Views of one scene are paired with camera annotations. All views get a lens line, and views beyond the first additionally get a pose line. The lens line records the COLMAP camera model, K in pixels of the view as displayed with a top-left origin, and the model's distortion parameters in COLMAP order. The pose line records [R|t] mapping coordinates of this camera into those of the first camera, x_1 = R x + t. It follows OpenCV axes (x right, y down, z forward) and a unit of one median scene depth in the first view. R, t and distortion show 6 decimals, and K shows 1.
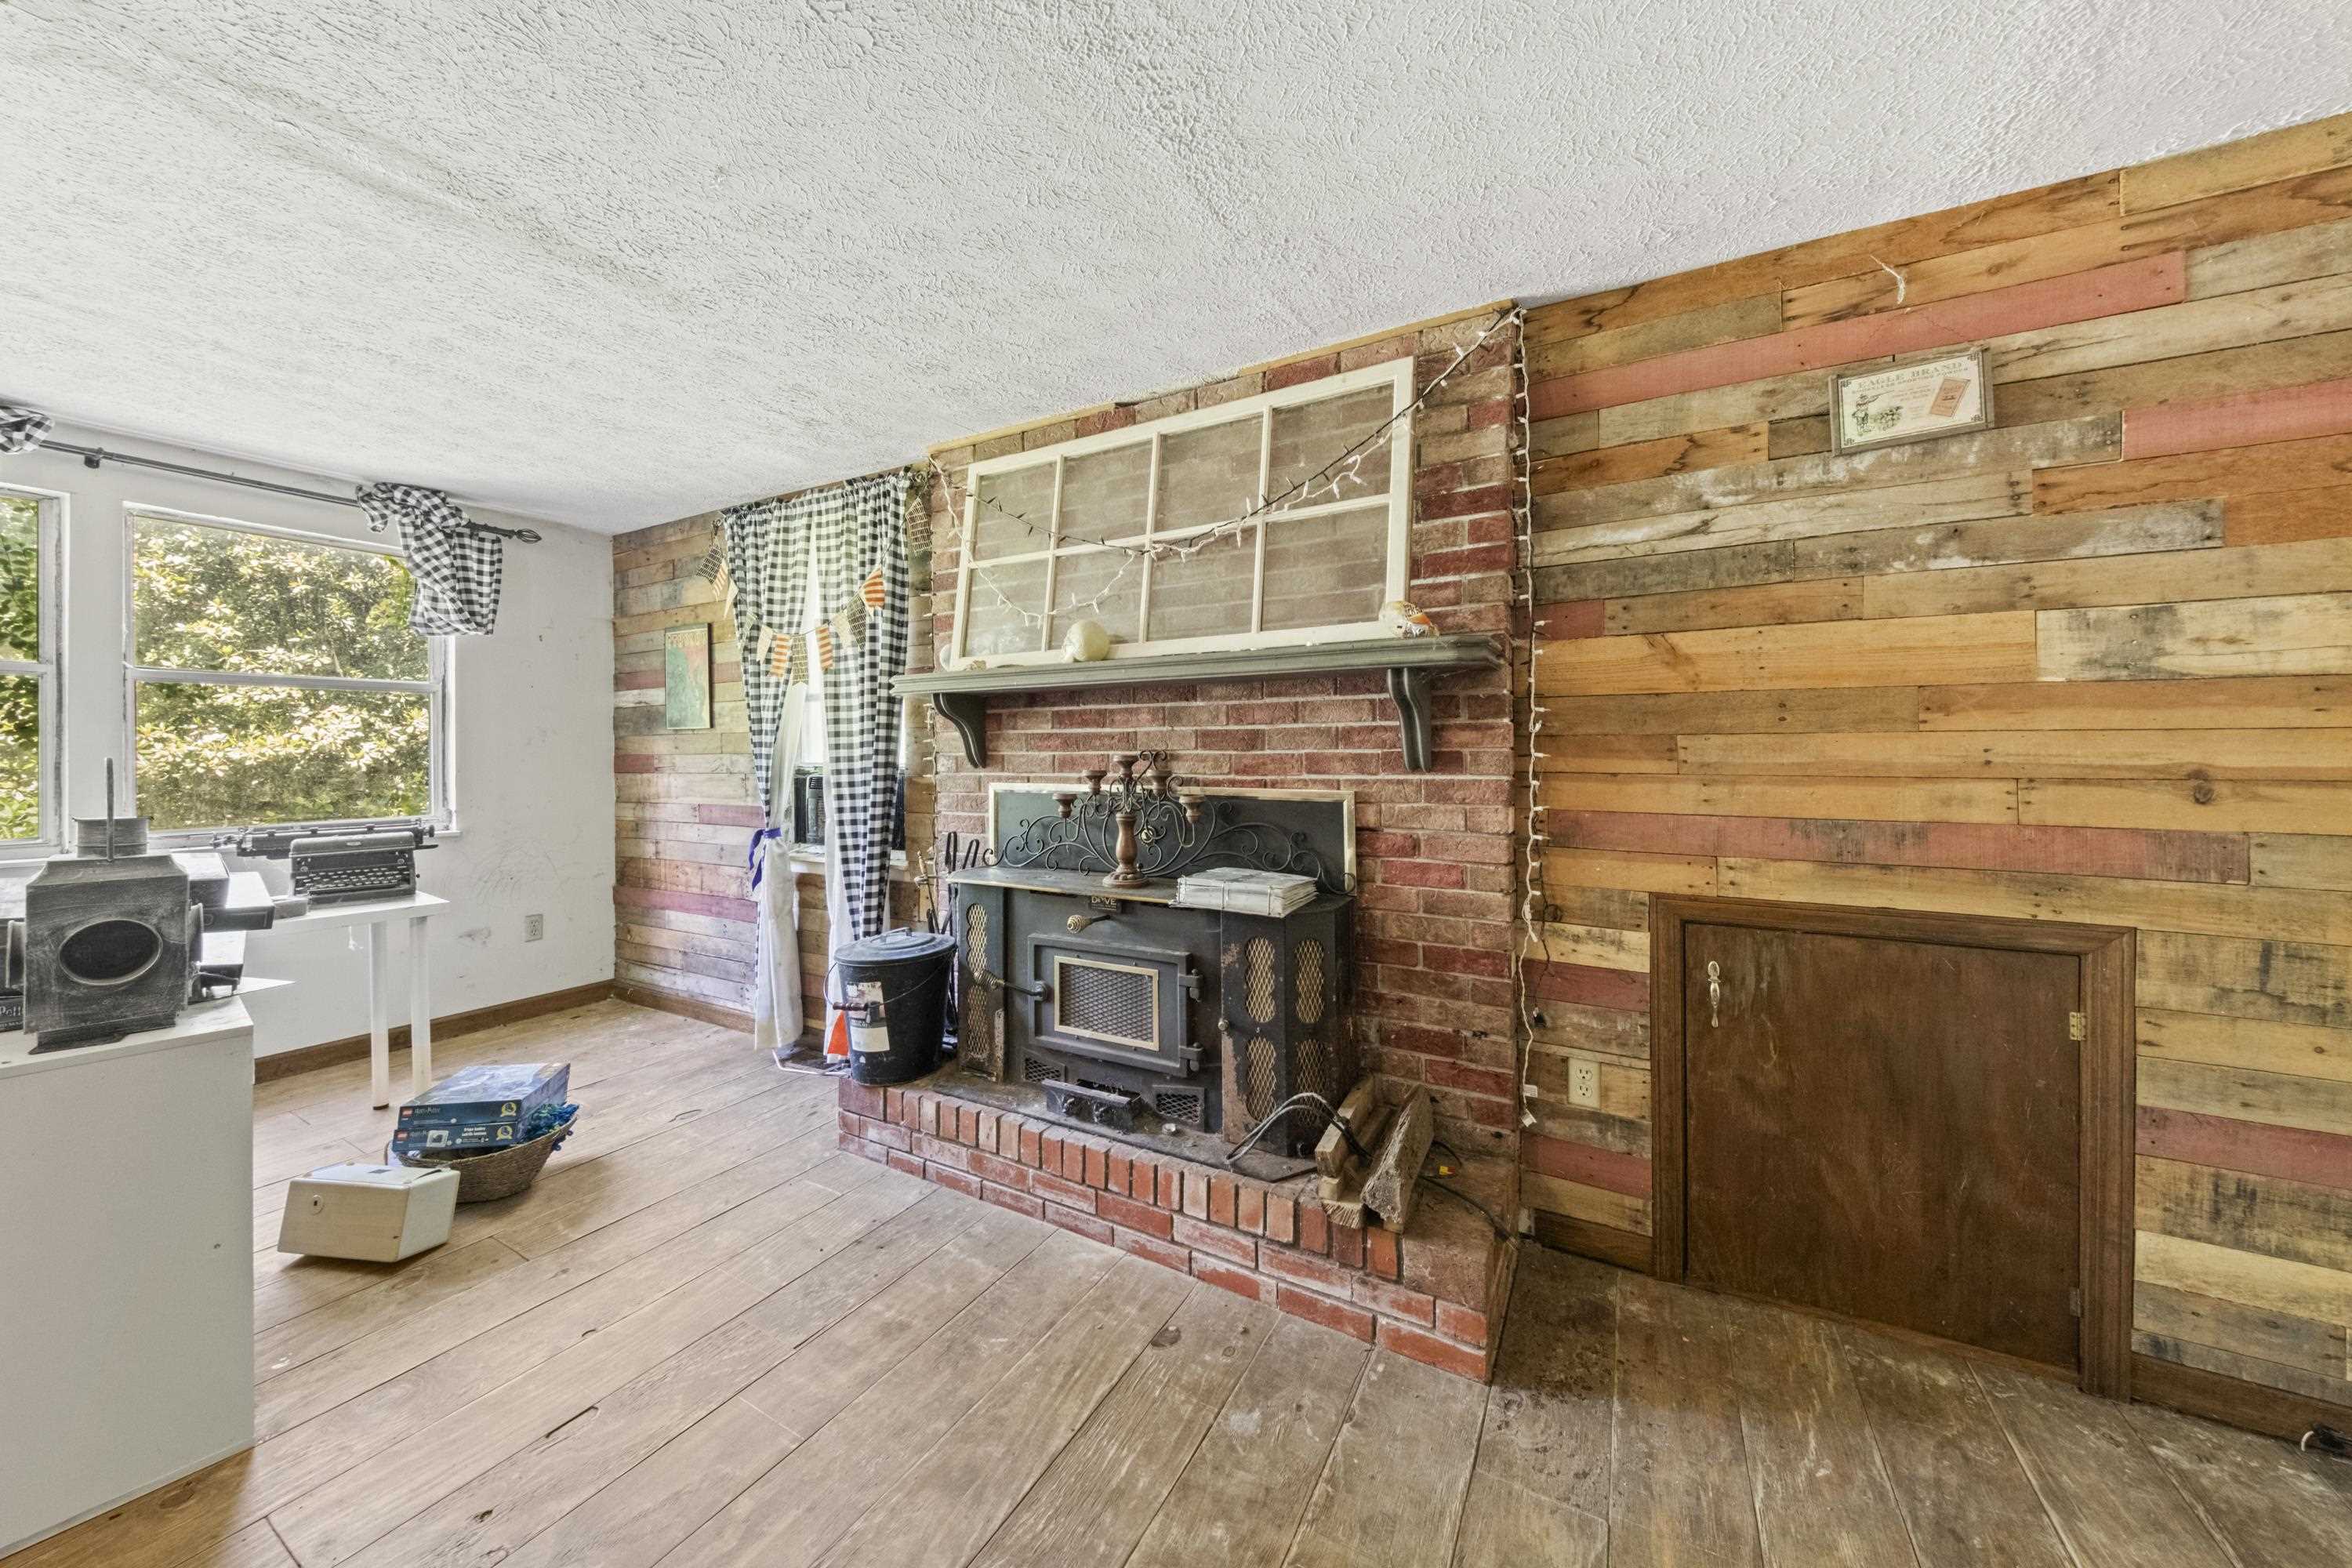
lens RADIAL K [[809.8, 0, 1165.0], [0, 809.8, 746.4], [0, 0, 1]] dist [0.035195, -0.000256]
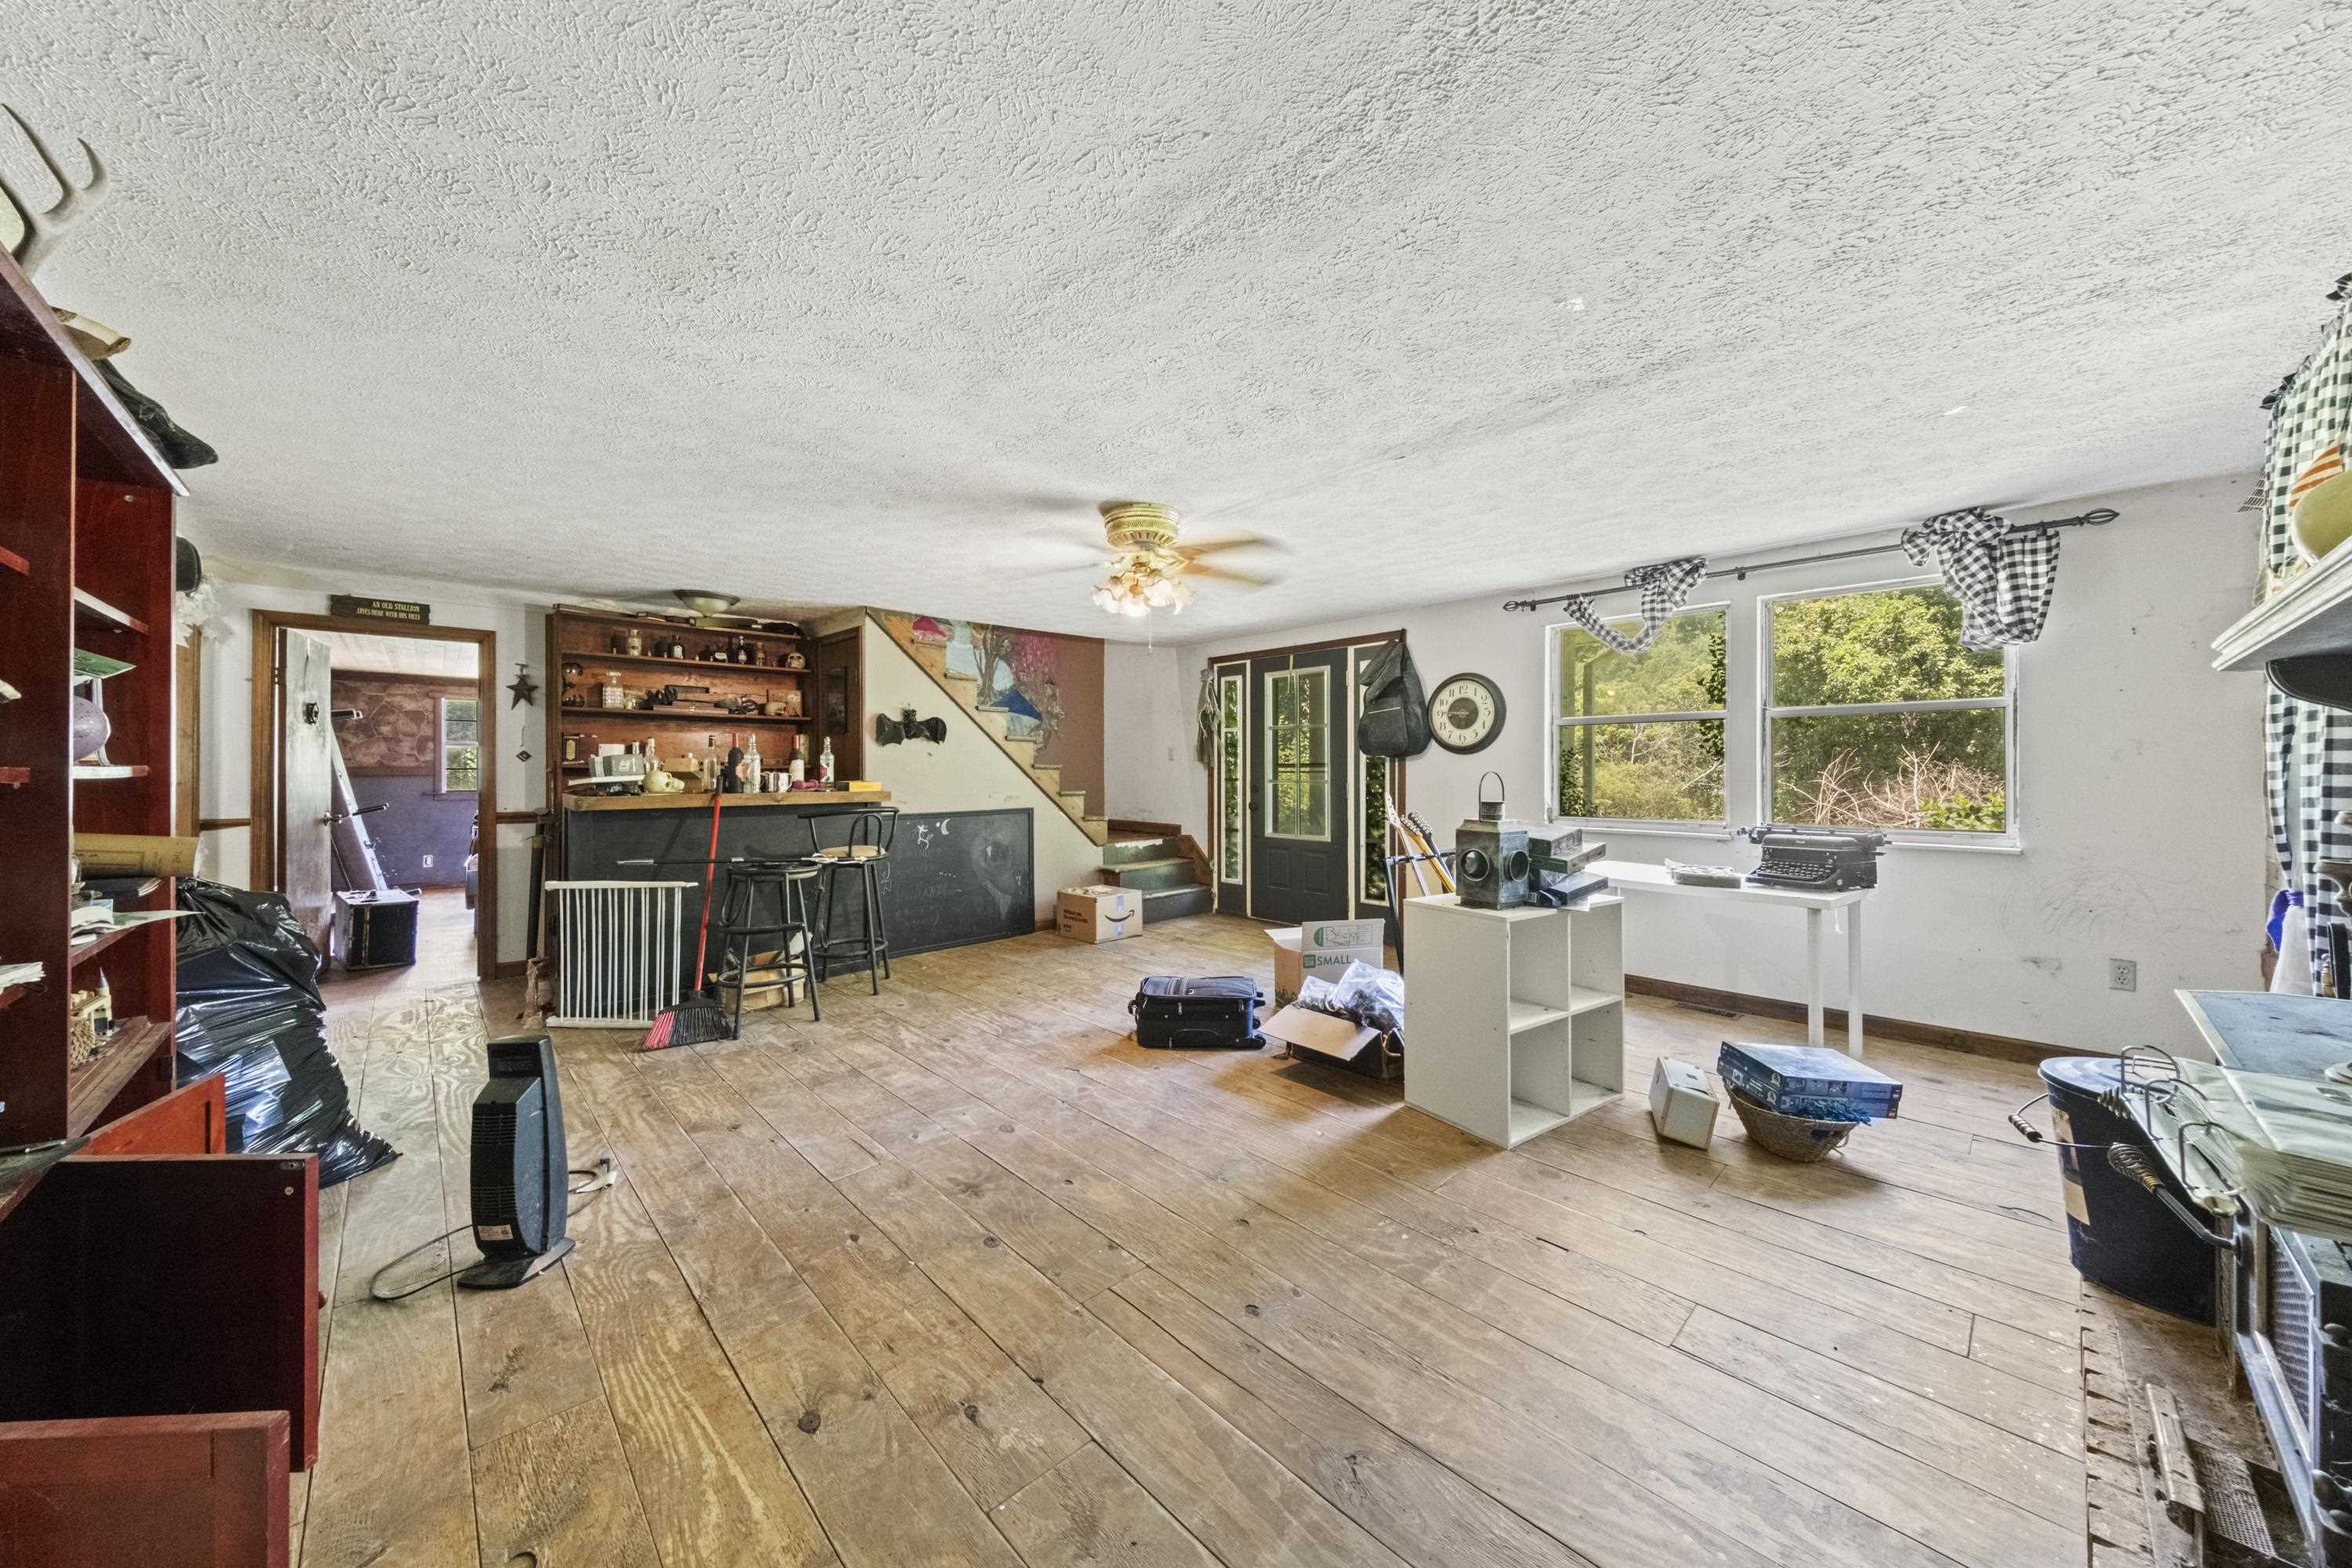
lens RADIAL K [[809.8, 0, 1165.0], [0, 809.8, 746.4], [0, 0, 1]] dist [0.035195, -0.000256]
pose [[-0.287594, -0.017813, -0.957587, 0.637519], [-0.001394, 0.999834, -0.018180, 0.000174], [0.957751, -0.003894, -0.287571, 0.612579]]
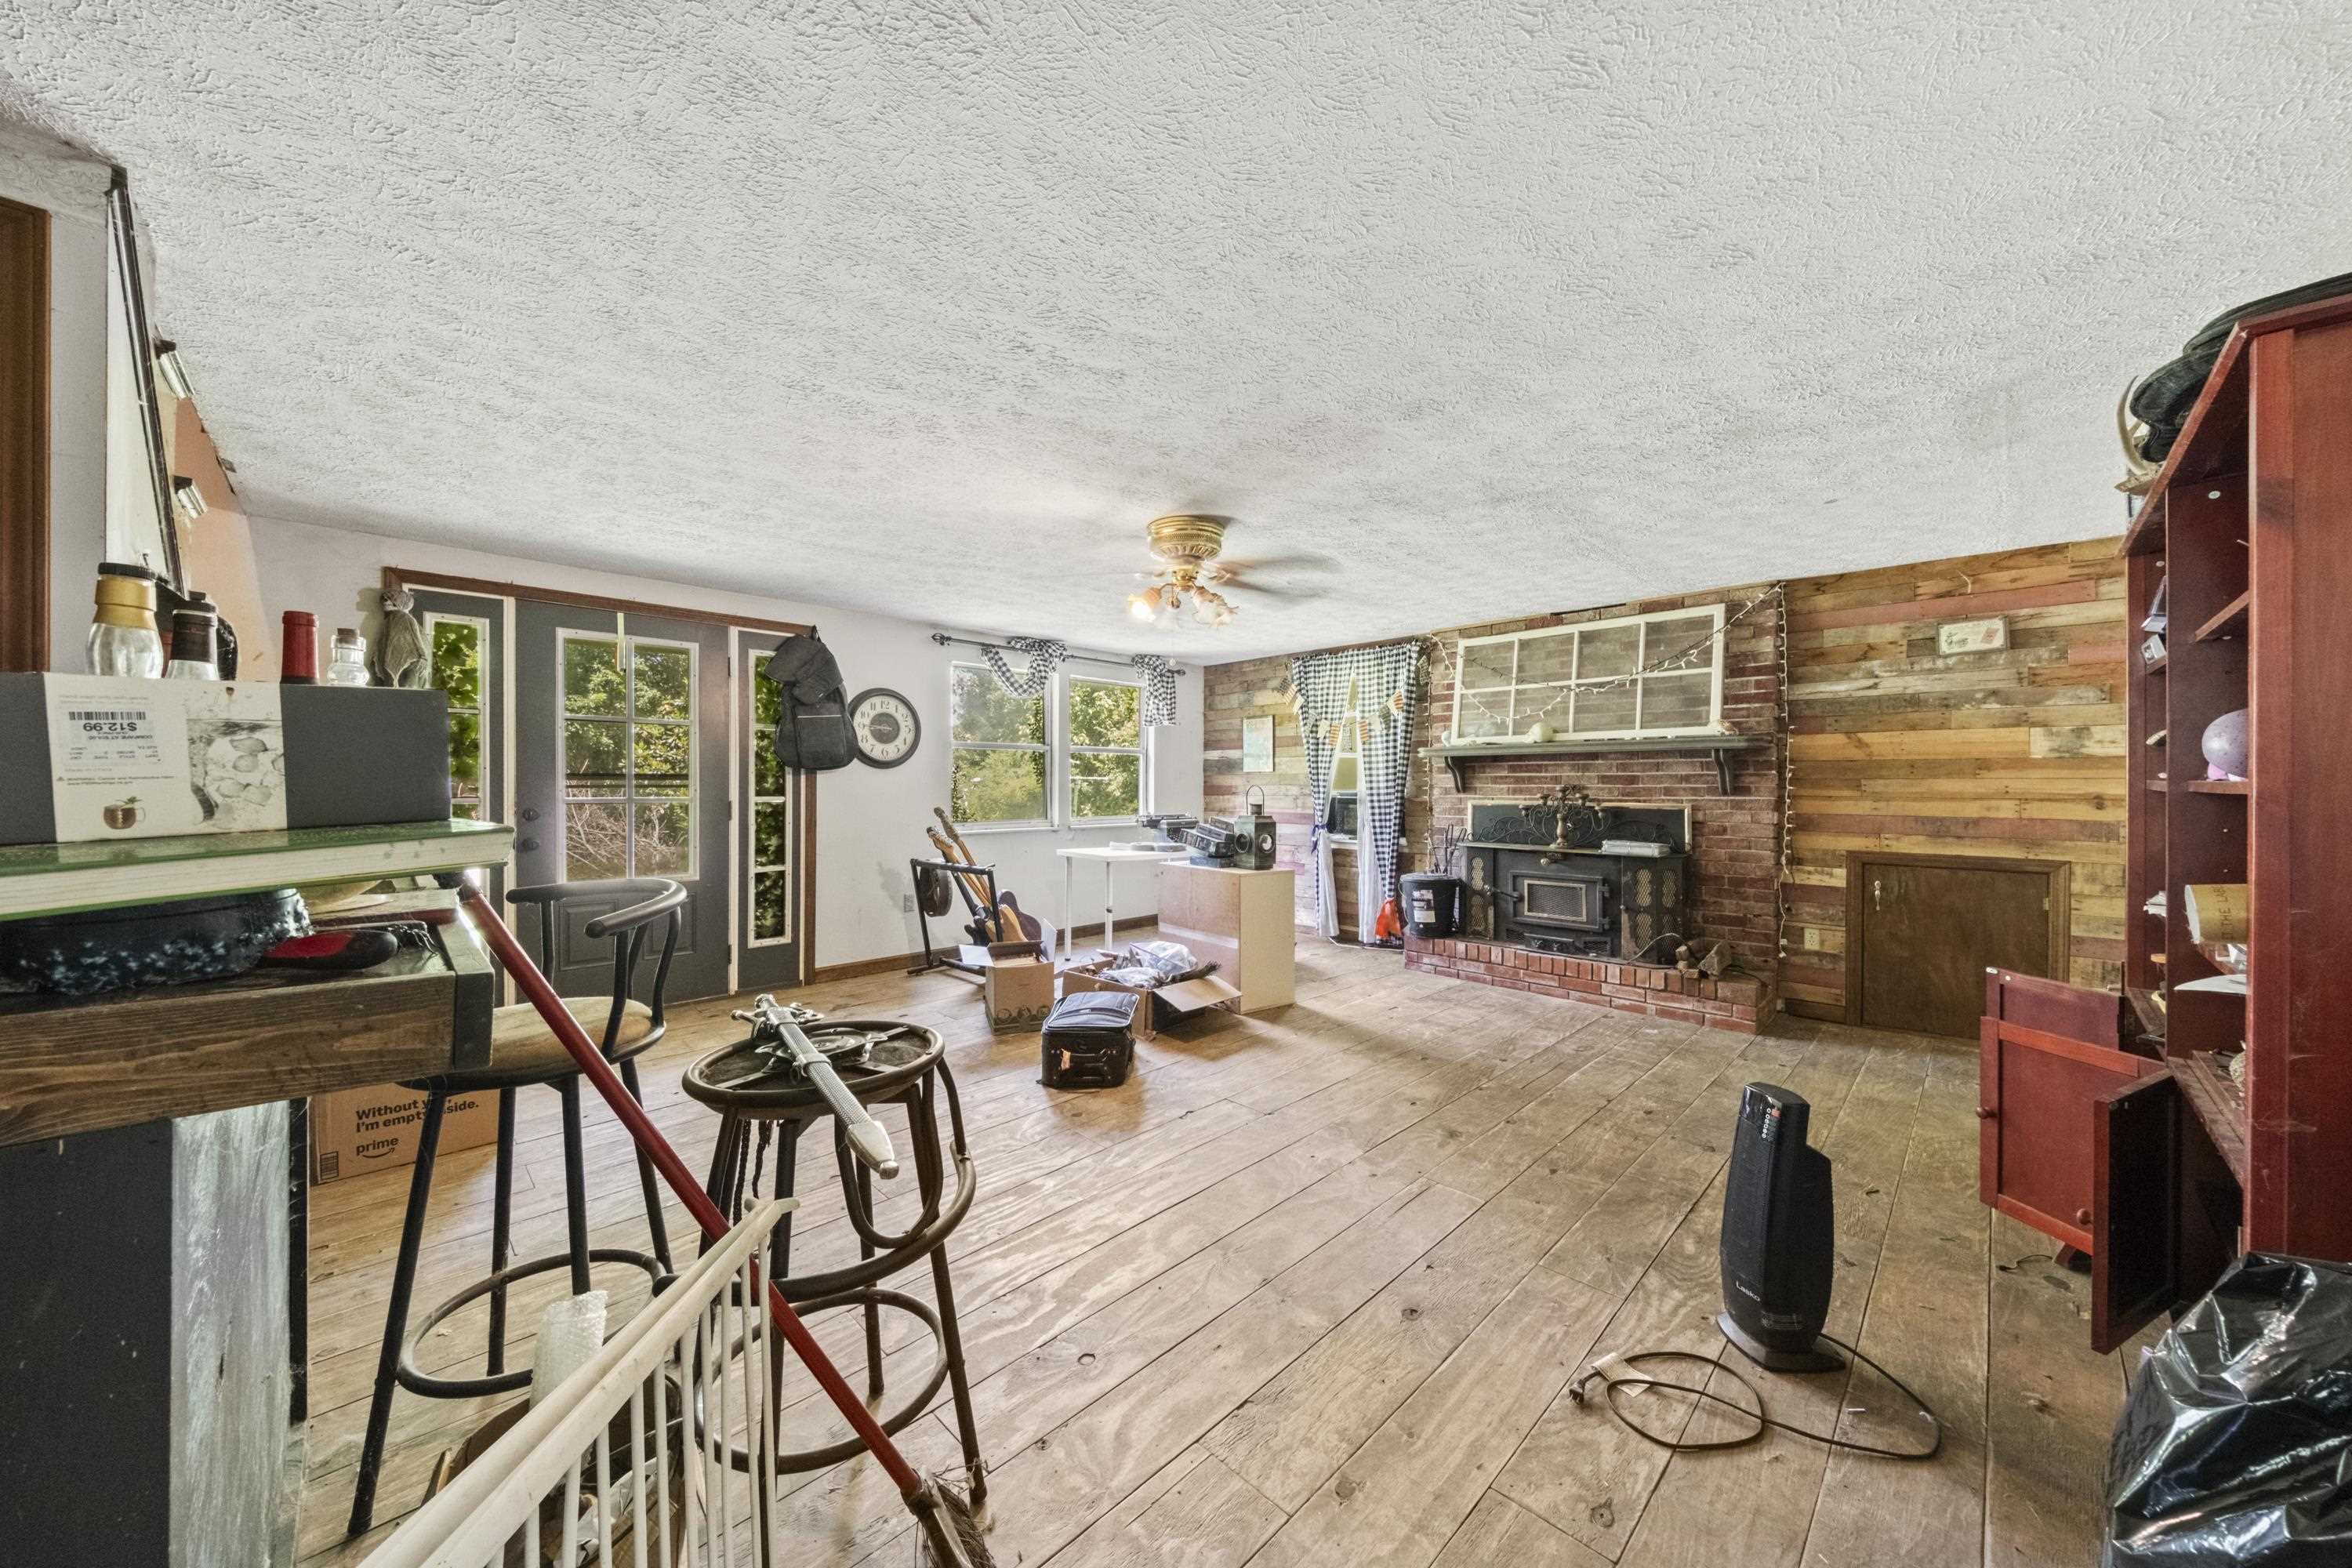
lens RADIAL K [[793.0, 0, 1162.5], [0, 793.0, 787.1], [0, 0, 1]] dist [-0.000978, -0.000017]
pose [[0.959572, 0.011315, -0.281237, -0.549682], [-0.011674, 0.999932, 0.000399, 0.026973], [0.281223, 0.002901, 0.959638, -1.485722]]
